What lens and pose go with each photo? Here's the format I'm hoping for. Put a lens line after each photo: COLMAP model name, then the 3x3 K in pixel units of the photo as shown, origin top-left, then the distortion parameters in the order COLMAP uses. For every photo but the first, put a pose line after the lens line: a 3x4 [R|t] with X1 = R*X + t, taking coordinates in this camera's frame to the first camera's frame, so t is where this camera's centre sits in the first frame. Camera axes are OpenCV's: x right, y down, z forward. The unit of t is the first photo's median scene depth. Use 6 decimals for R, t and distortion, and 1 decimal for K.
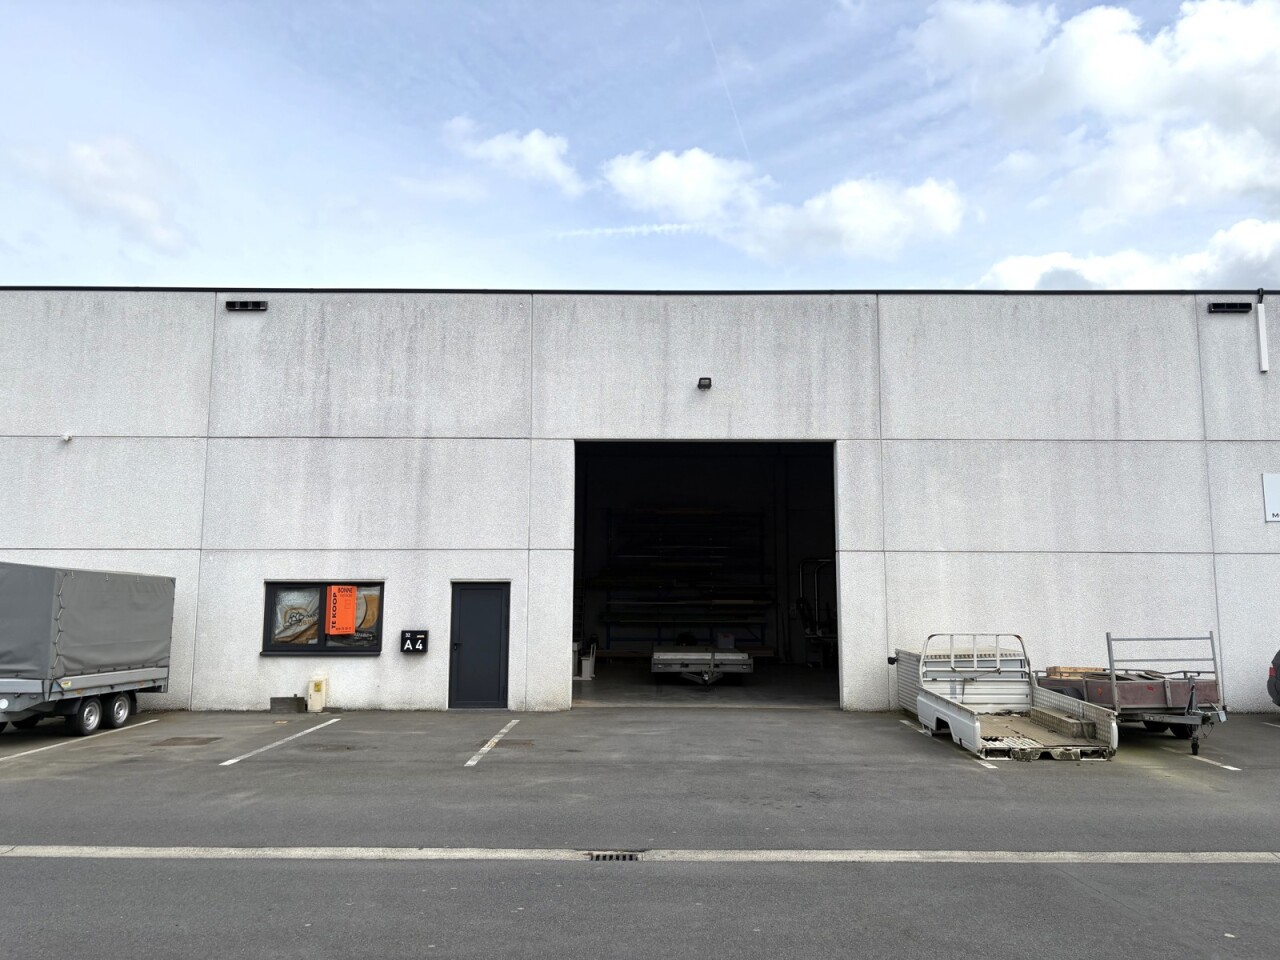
lens RADIAL K [[937.9, 0, 638.7], [0, 937.9, 487.8], [0, 0, 1]] dist [0.035941, -0.023199]
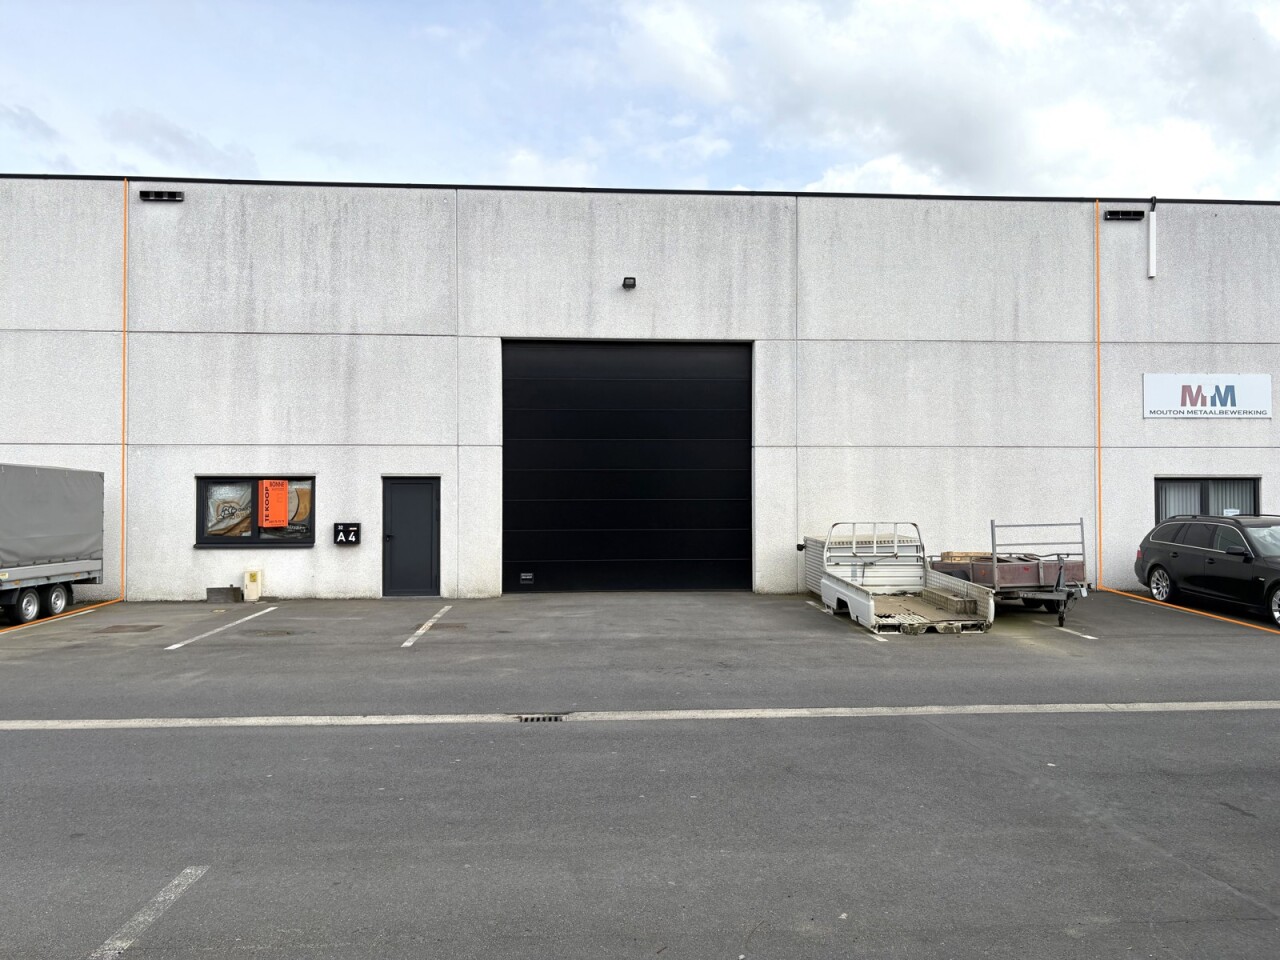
lens RADIAL K [[937.9, 0, 640.4], [0, 937.9, 488.1], [0, 0, 1]] dist [0.035941, -0.023199]
pose [[0.997058, -0.003642, 0.076559, 0.003816], [-0.005049, 0.993579, 0.113027, -0.005007], [-0.076479, -0.113081, 0.990638, -0.046872]]
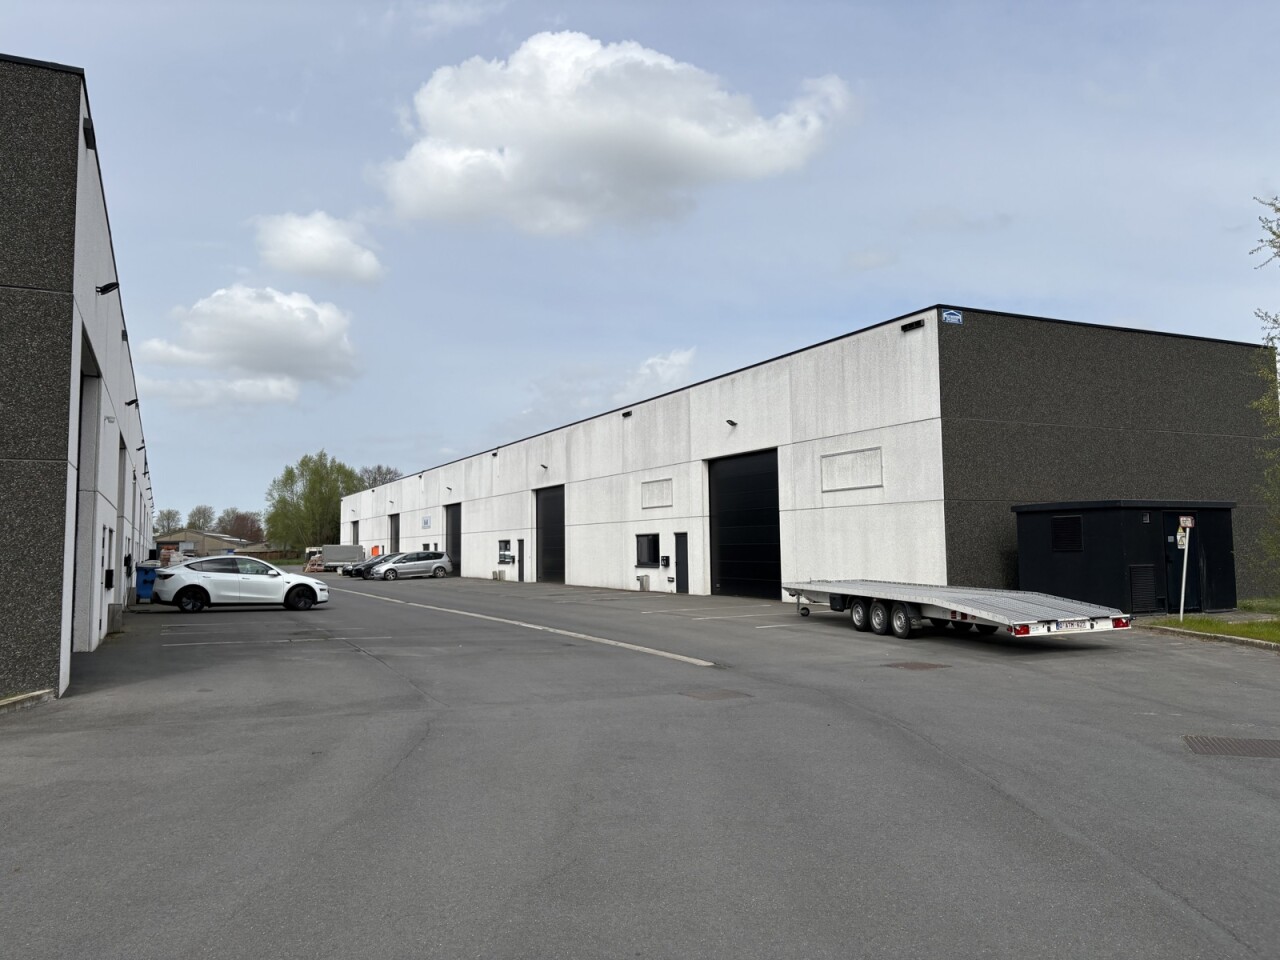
lens RADIAL K [[937.9, 0, 637.3], [0, 937.9, 475.9], [0, 0, 1]] dist [0.035941, -0.023199]
pose [[0.439236, -0.072818, -0.895416, 1.799412], [0.130623, 0.991294, -0.016539, -0.003595], [0.888825, -0.109698, 0.444924, 0.010058]]
